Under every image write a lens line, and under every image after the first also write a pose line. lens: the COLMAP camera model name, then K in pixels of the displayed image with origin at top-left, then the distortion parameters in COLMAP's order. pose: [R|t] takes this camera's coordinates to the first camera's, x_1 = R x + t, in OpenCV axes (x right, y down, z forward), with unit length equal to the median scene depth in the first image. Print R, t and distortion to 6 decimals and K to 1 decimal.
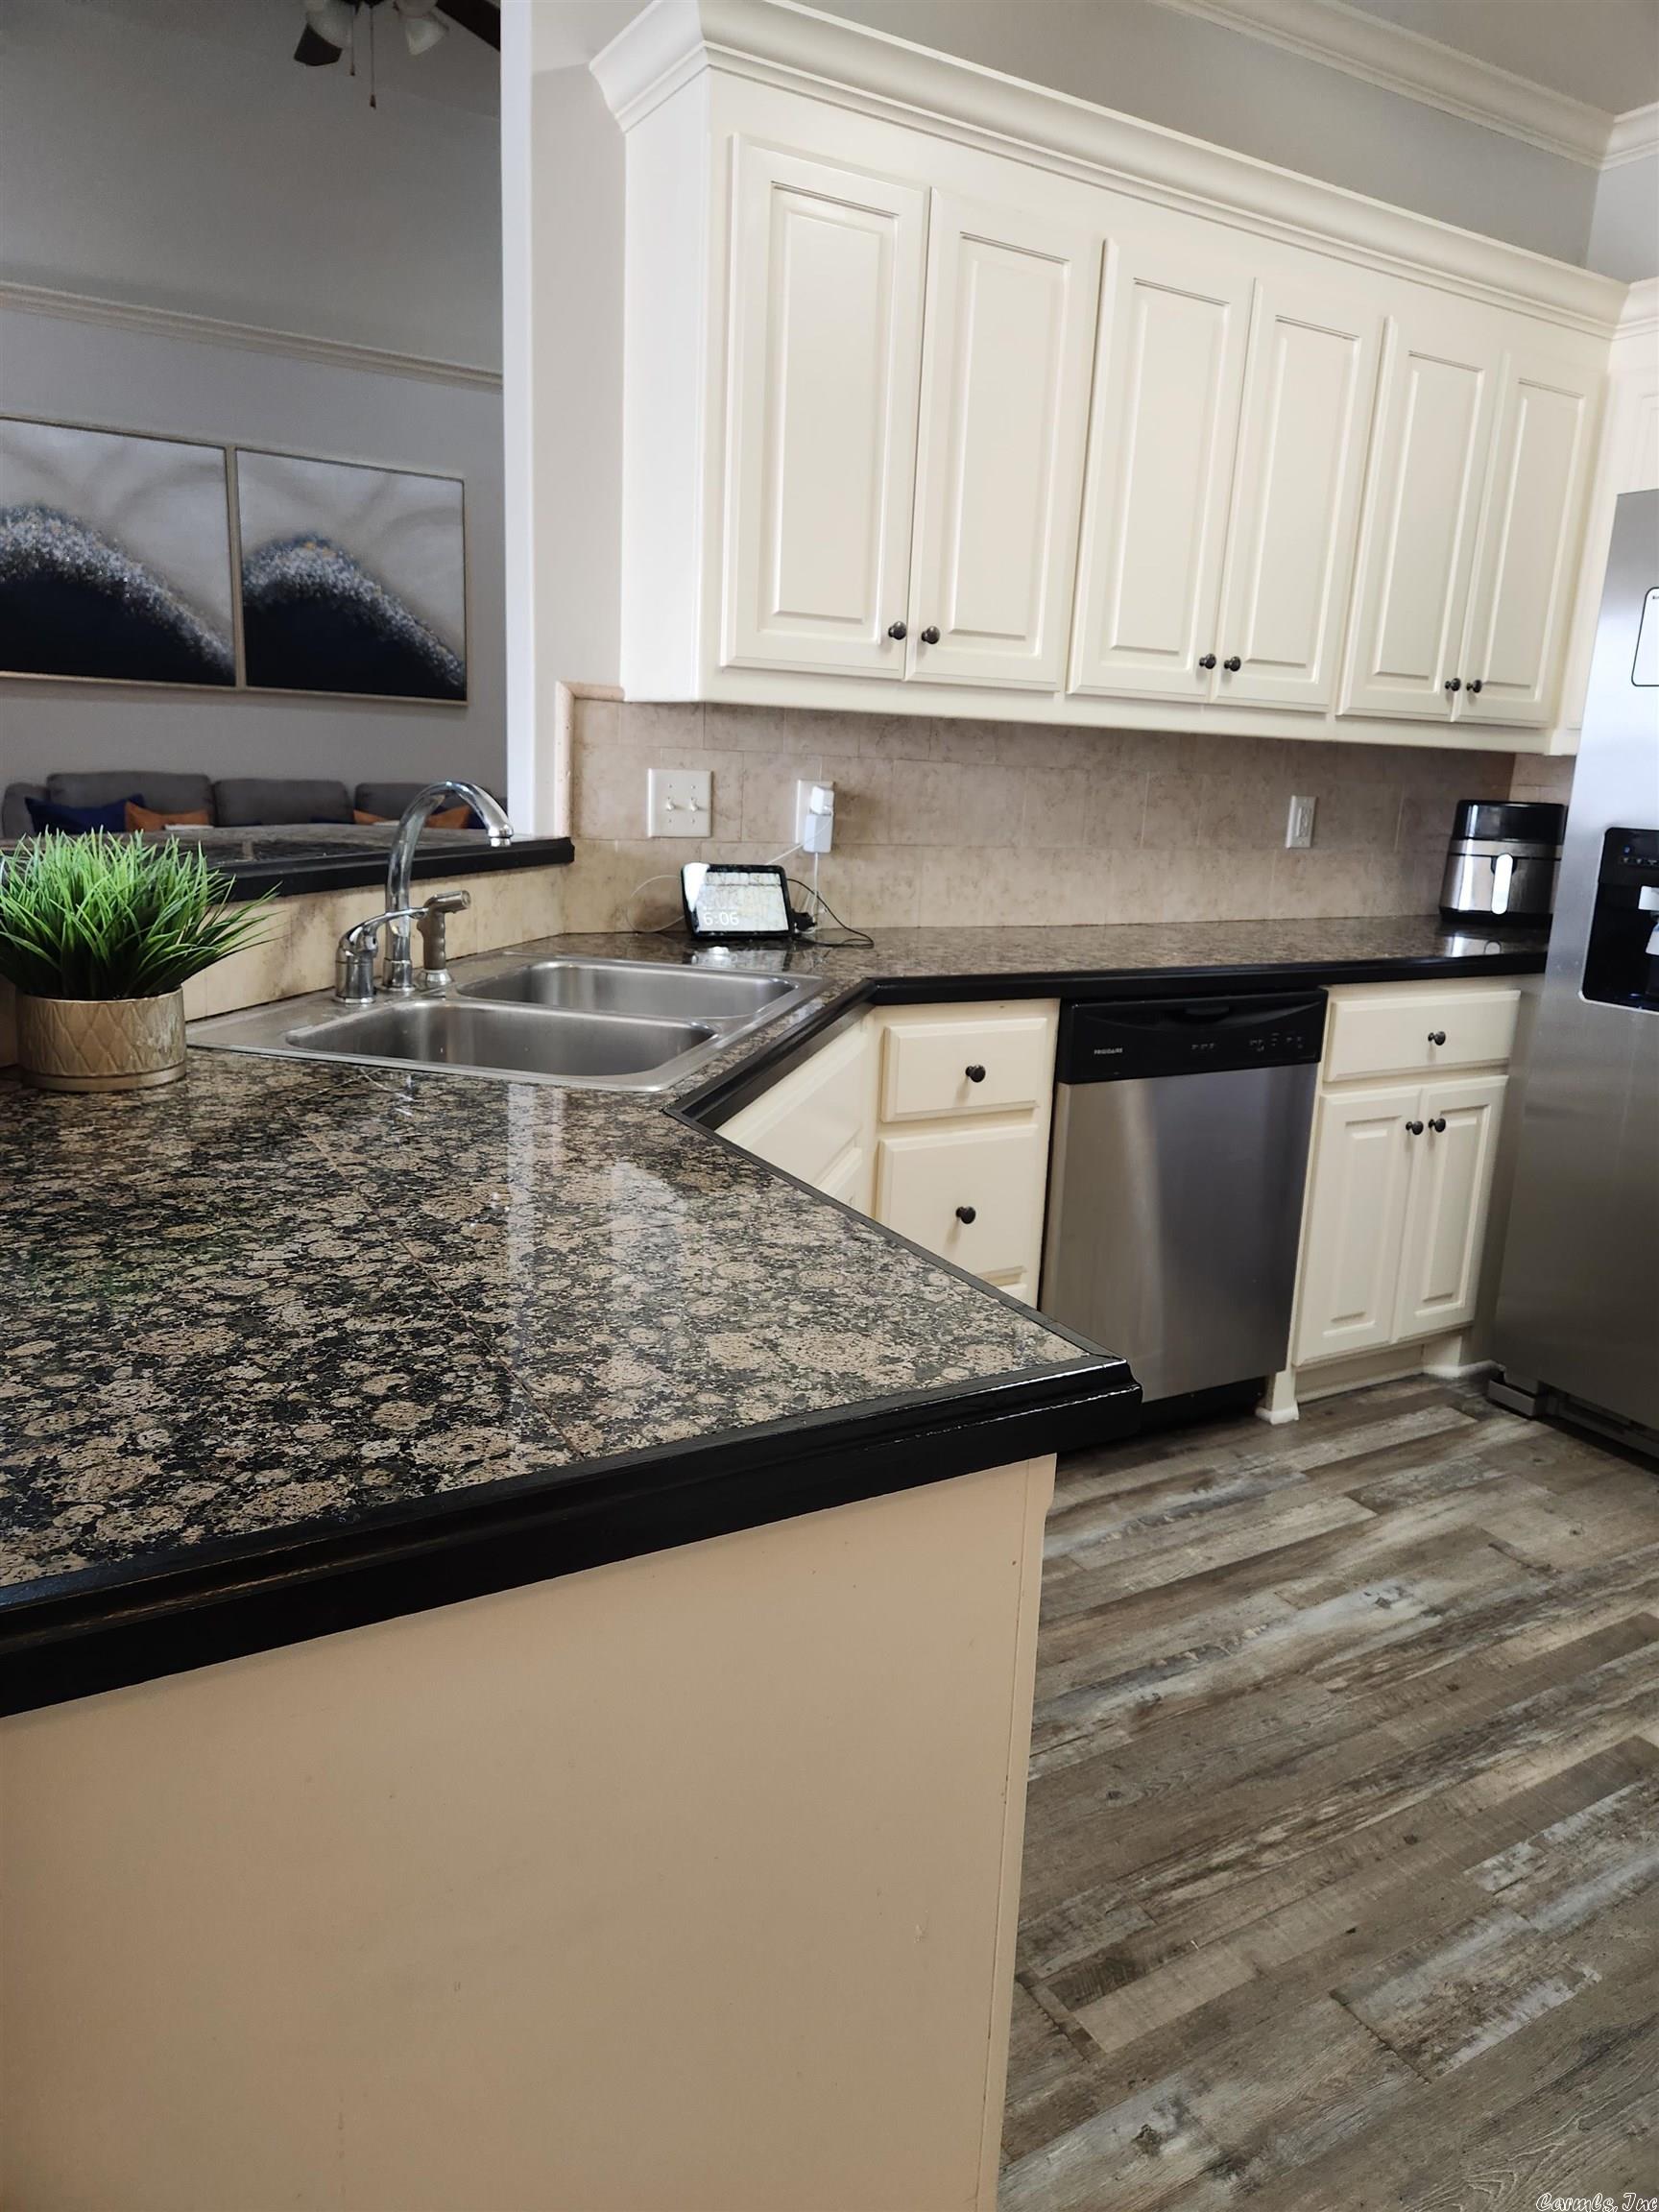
lens RADIAL K [[1500.4, 0, 837.9], [0, 1500.4, 1079.6], [0, 0, 1]] dist [0.082034, -0.076971]
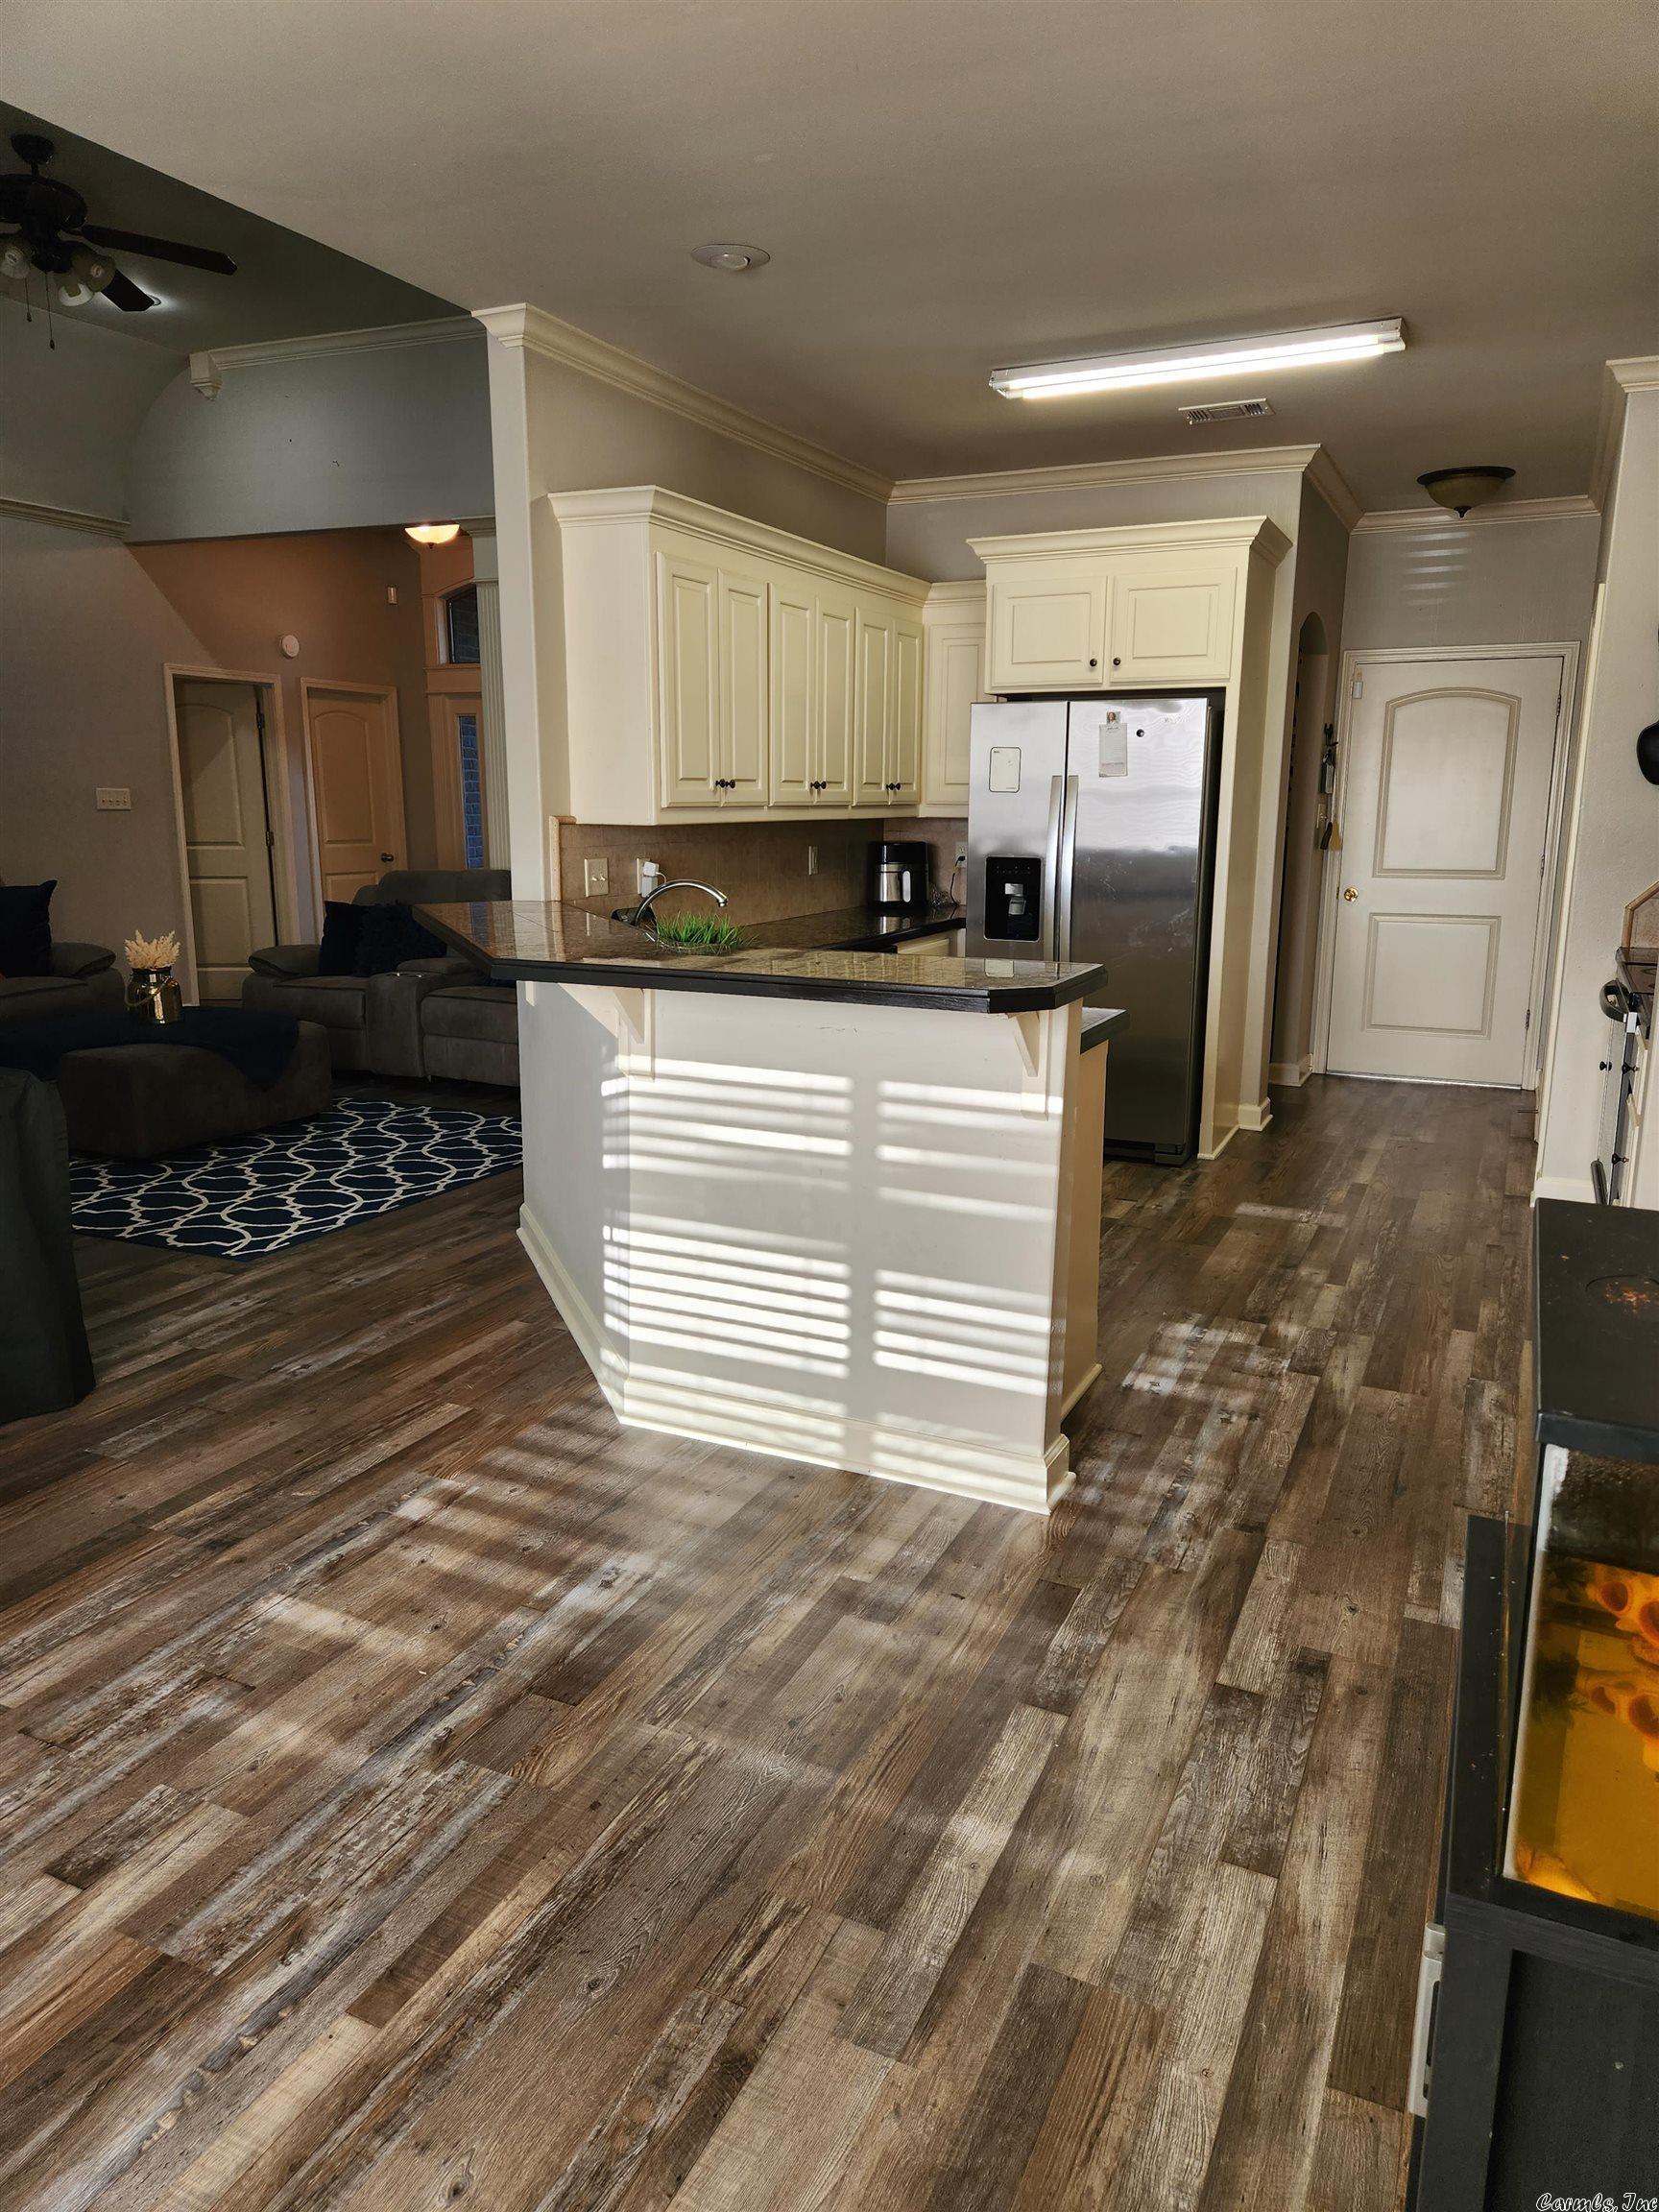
lens RADIAL K [[1474.0, 0, 843.1], [0, 1474.0, 1084.6], [0, 0, 1]] dist [0.090467, -0.079981]
pose [[0.827678, -0.150343, 0.540690, -0.841113], [0.150044, 0.987657, 0.044942, 0.026044], [-0.540773, 0.043930, 0.840020, -0.623404]]
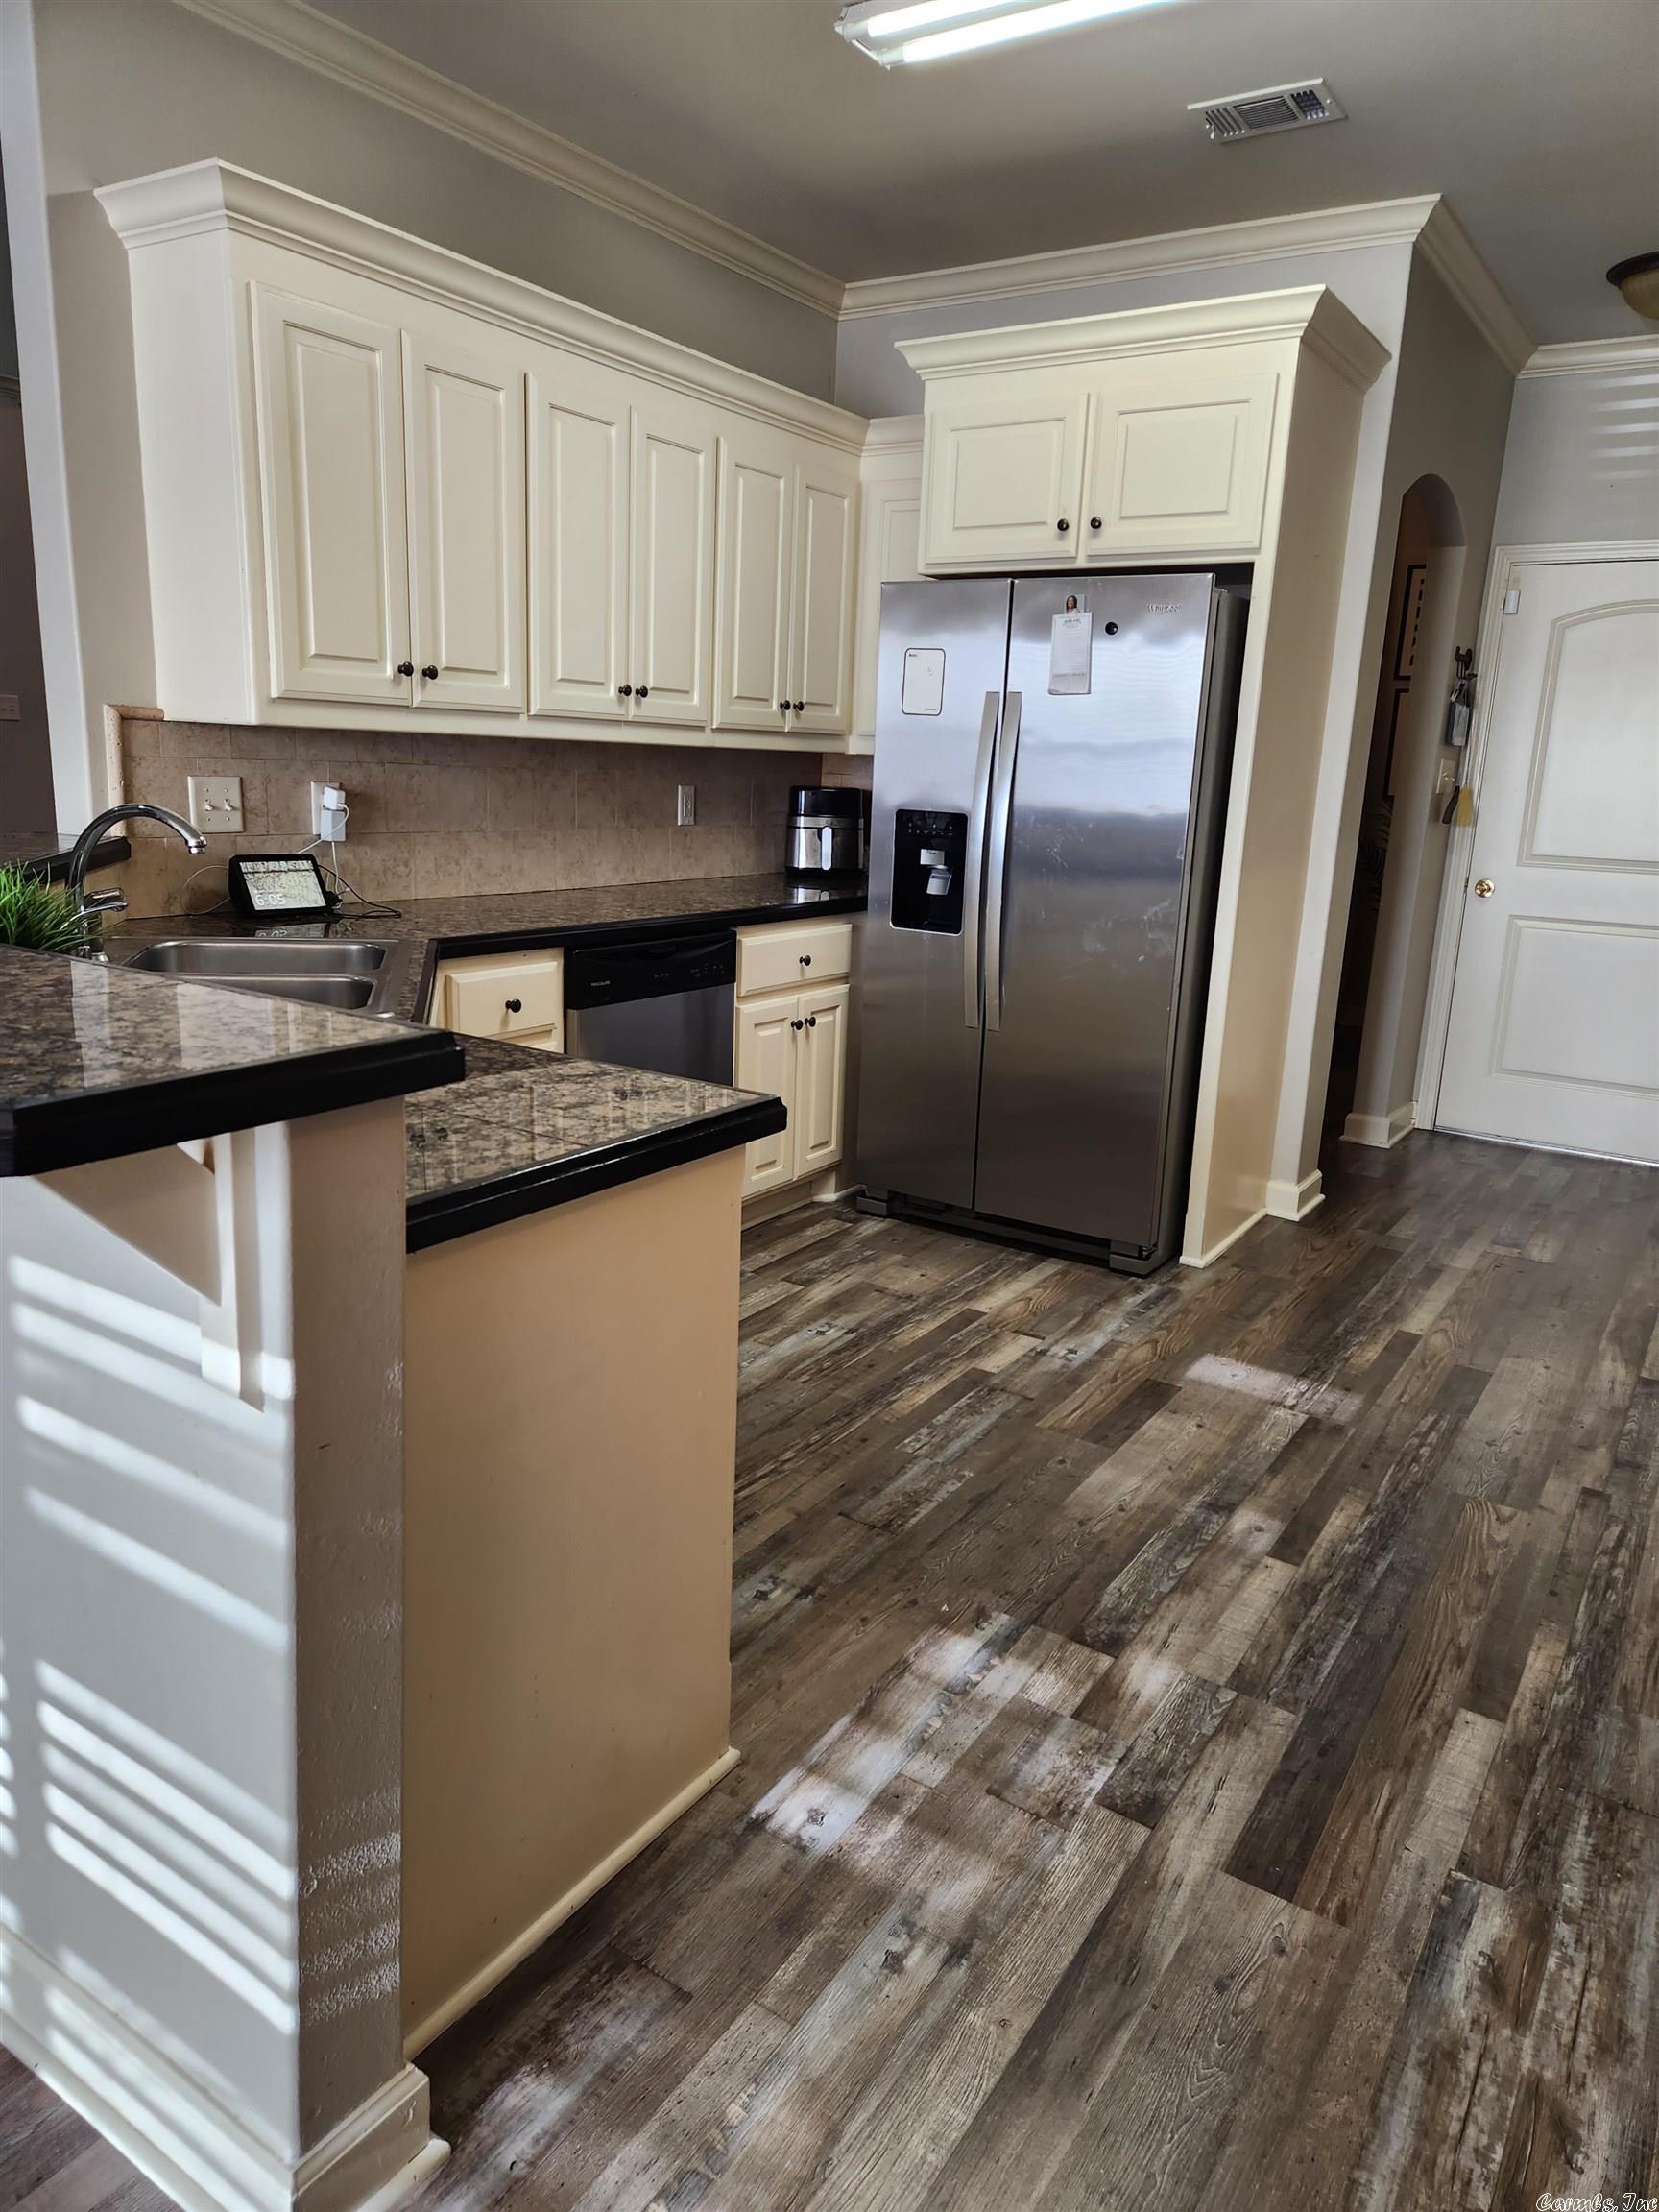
lens RADIAL K [[1474.0, 0, 843.1], [0, 1474.0, 1084.6], [0, 0, 1]] dist [0.090467, -0.079981]
pose [[0.897457, -0.106747, 0.427990, -0.187473], [0.093627, 0.994266, 0.051657, 0.021580], [-0.431050, -0.006289, 0.902306, -0.277633]]
